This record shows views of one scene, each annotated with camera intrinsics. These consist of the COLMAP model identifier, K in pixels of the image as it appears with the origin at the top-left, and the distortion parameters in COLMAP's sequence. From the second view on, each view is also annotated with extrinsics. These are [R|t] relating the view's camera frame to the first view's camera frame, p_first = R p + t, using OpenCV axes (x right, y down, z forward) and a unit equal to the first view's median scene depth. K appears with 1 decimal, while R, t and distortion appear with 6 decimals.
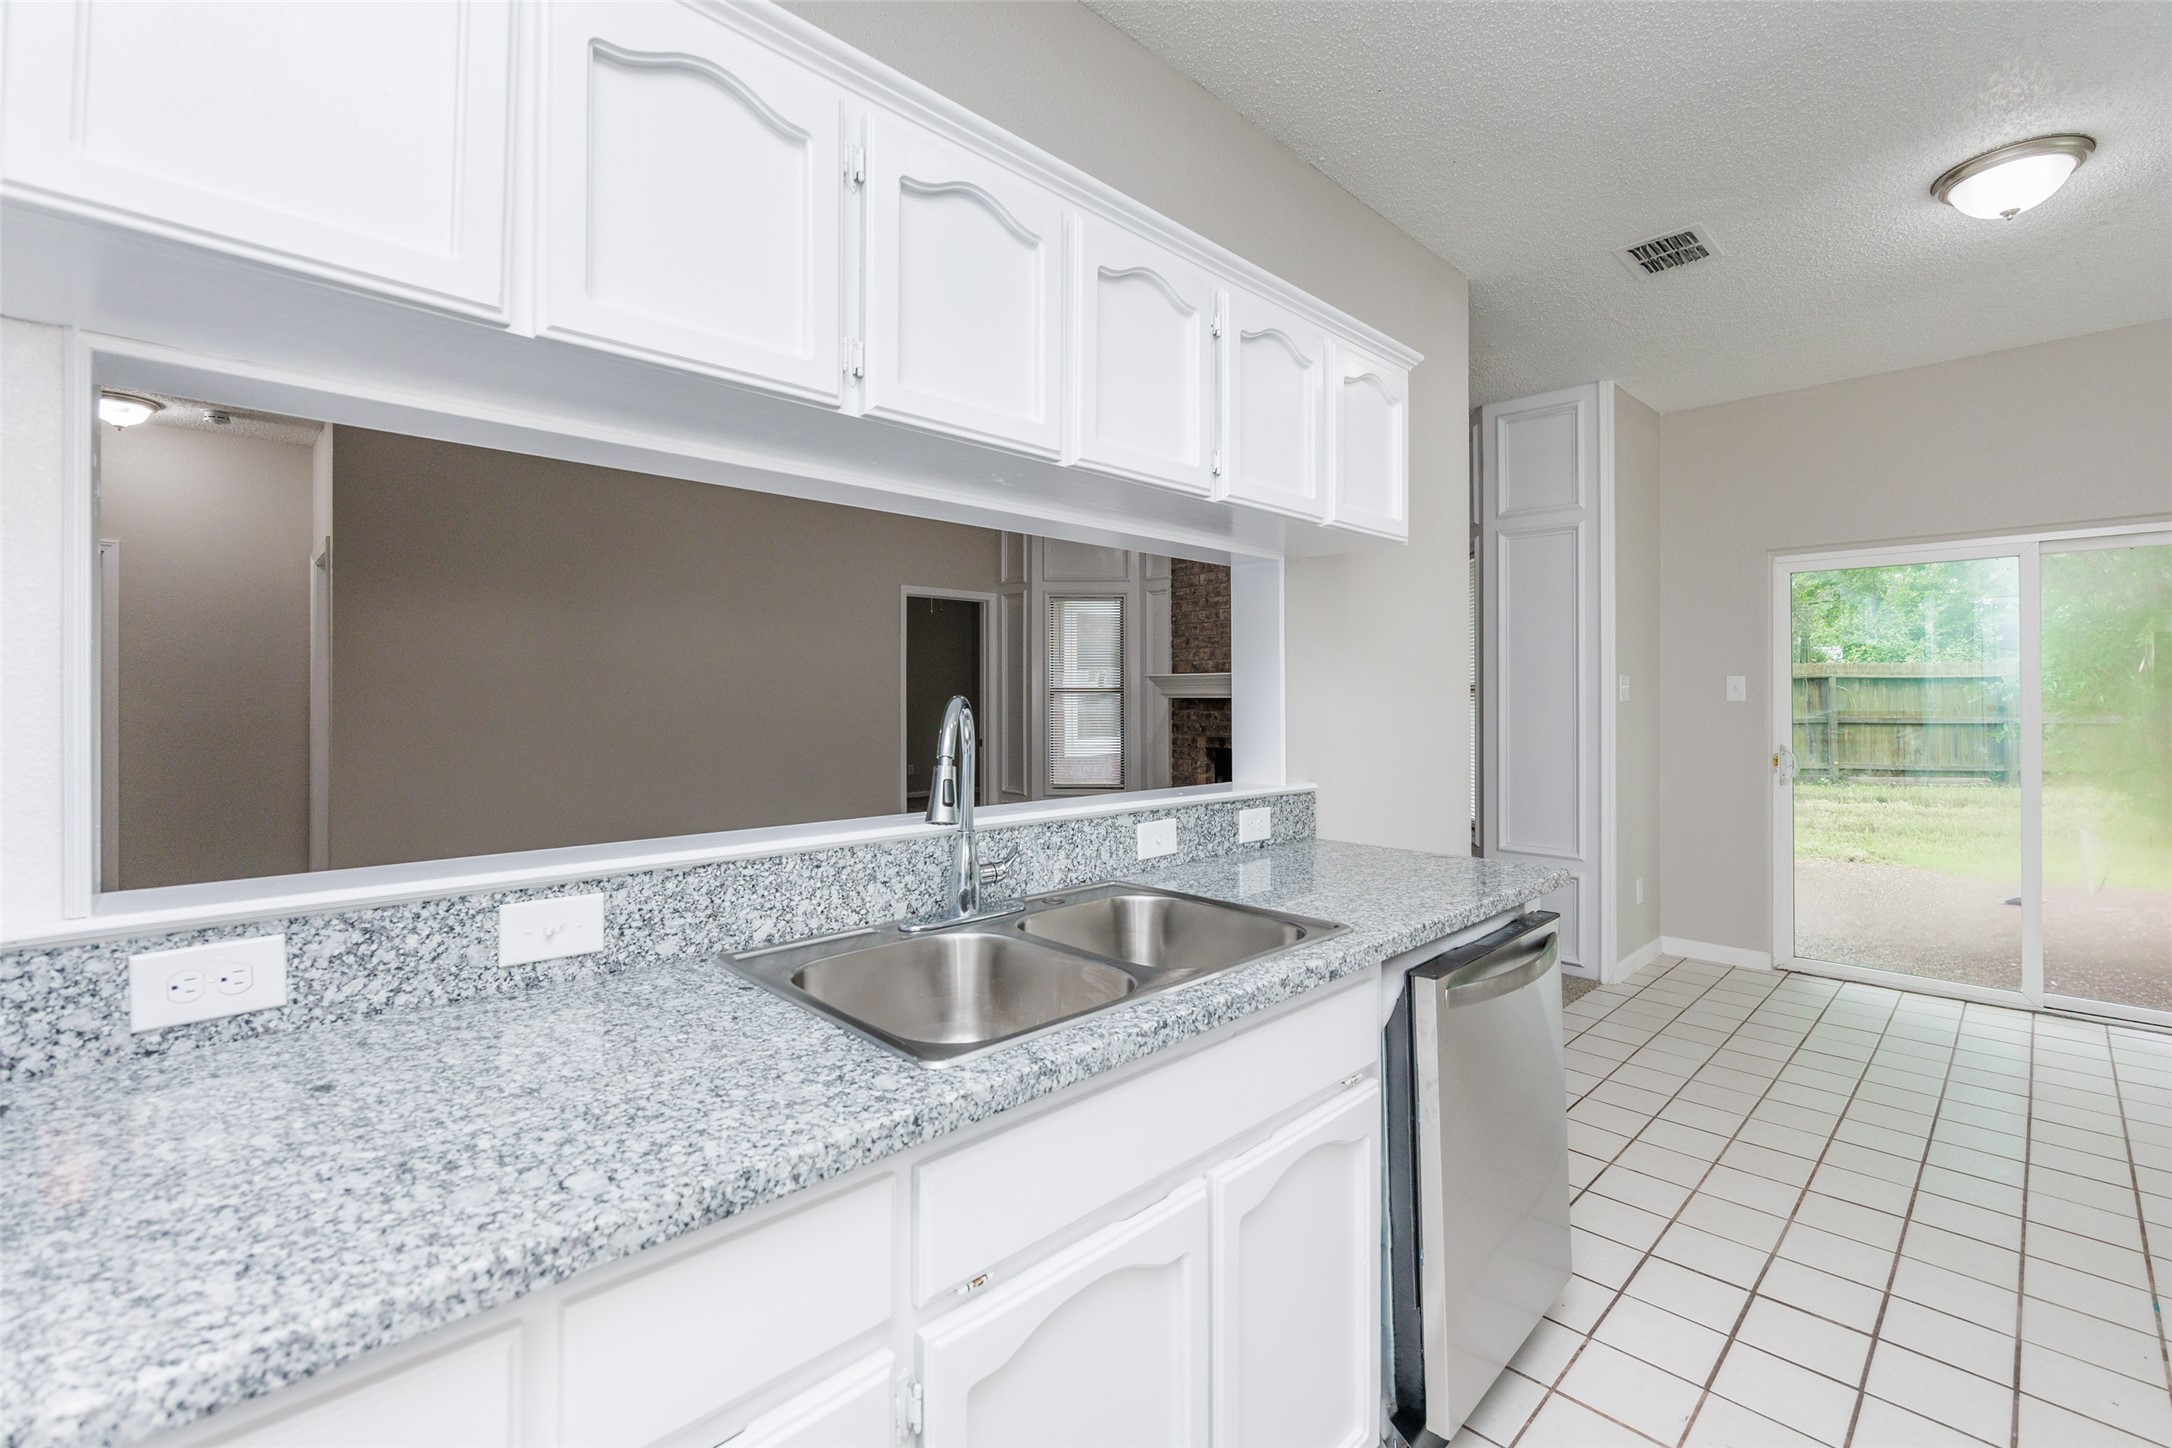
lens RADIAL K [[942.8, 0, 1094.7], [0, 942.8, 714.7], [0, 0, 1]] dist [-0.016331, 0.001196]
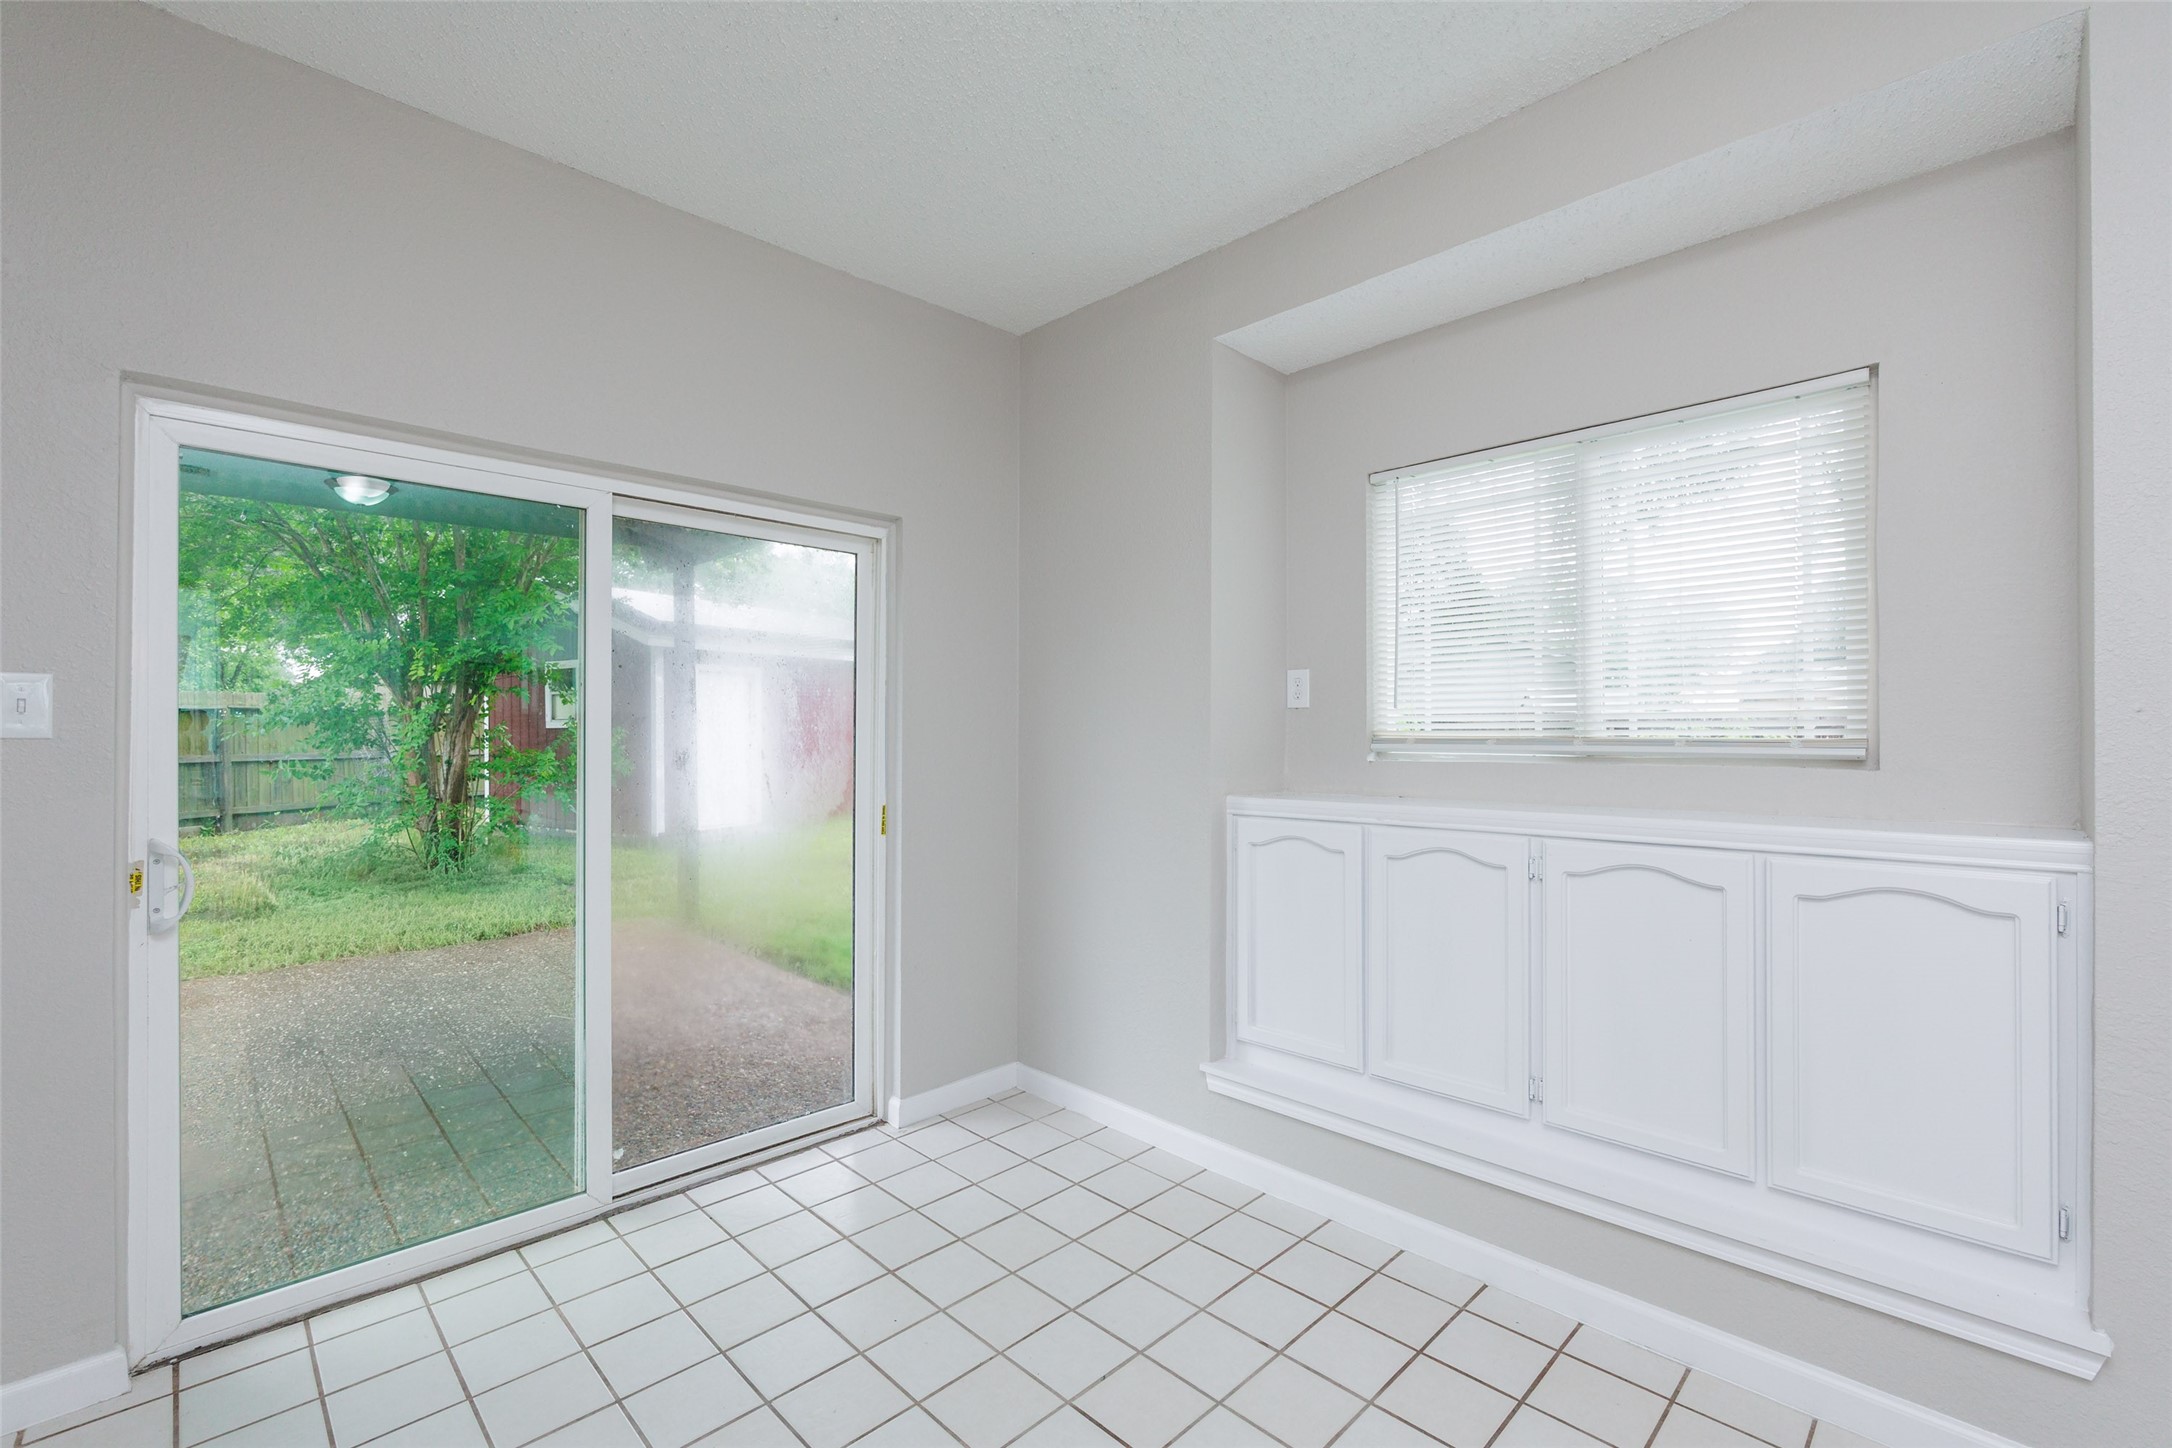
lens RADIAL K [[937.3, 0, 1081.1], [0, 937.3, 720.6], [0, 0, 1]] dist [-0.007359, -0.000408]
pose [[-0.001548, 0.014568, 0.999893, 0.213739], [0.016753, 0.999754, -0.014540, -0.006350], [-0.999858, 0.016729, -0.001792, 0.399053]]
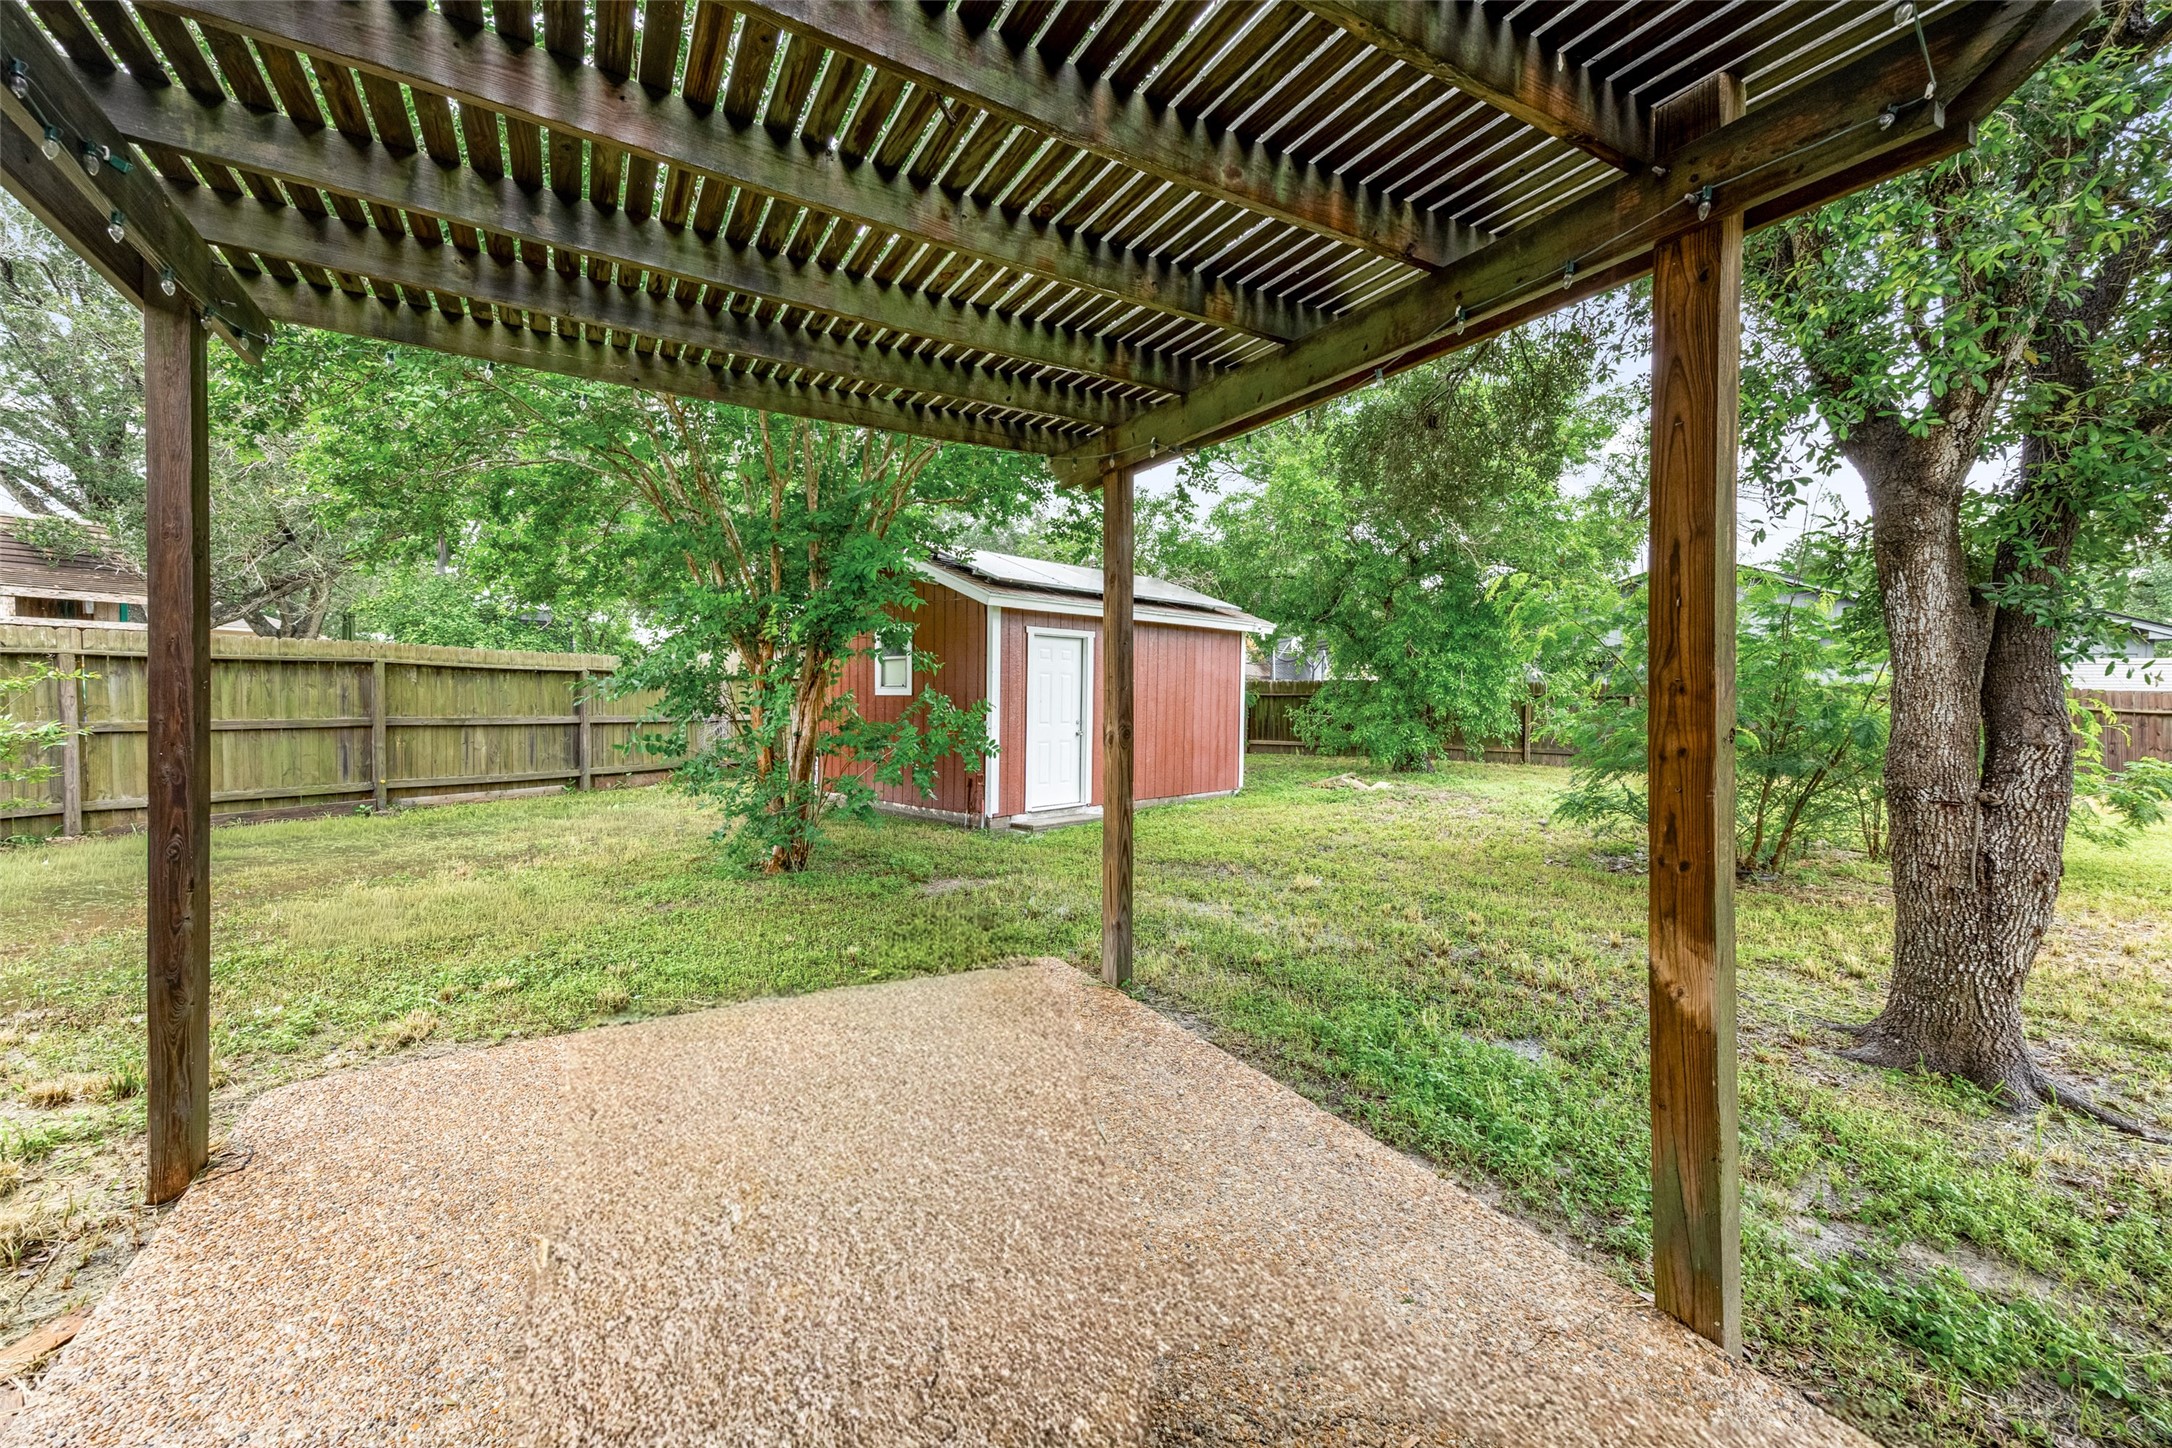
lens RADIAL K [[899.7, 0, 1128.6], [0, 899.7, 691.4], [0, 0, 1]] dist [-0.004128, 0.000182]
pose [[0.203384, 0.011430, 0.979032, 0.511817], [0.001094, 0.999929, -0.011901, -0.020446], [-0.979098, 0.003492, 0.203357, 0.650606]]
